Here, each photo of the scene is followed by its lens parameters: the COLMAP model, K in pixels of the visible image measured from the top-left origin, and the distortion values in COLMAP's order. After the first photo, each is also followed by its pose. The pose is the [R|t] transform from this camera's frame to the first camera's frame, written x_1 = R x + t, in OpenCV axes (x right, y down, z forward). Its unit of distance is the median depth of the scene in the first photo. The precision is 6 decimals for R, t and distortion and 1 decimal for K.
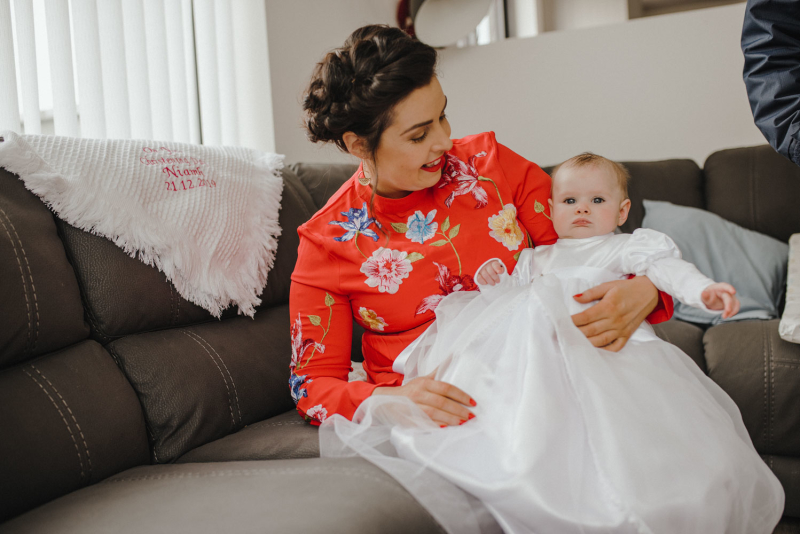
lens RADIAL K [[814.0, 0, 404.4], [0, 814.0, 269.4], [0, 0, 1]] dist [0.027510, 0.000000]
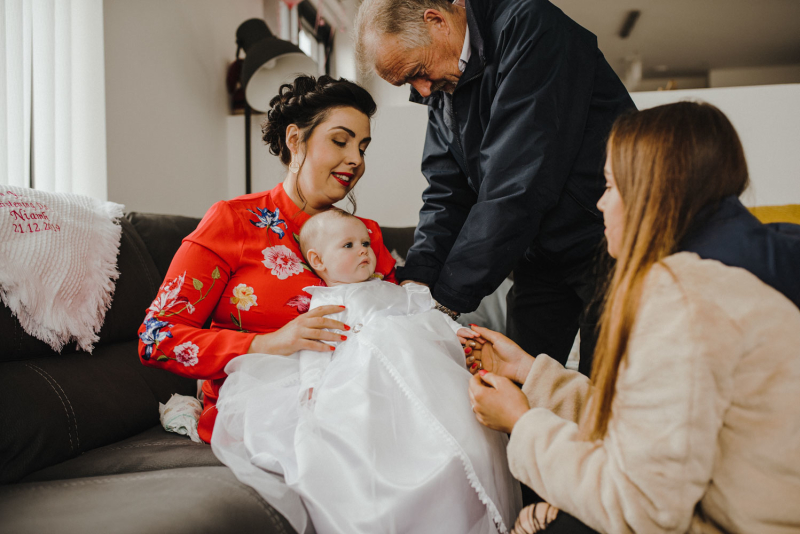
lens RADIAL K [[814.0, 0, 401.9], [0, 814.0, 269.9], [0, 0, 1]] dist [0.027510, 0.000000]
pose [[0.973647, 0.037316, 0.224985, -0.033814], [-0.021265, 0.997079, -0.073352, 0.020189], [-0.227065, 0.066635, 0.971597, -0.152852]]
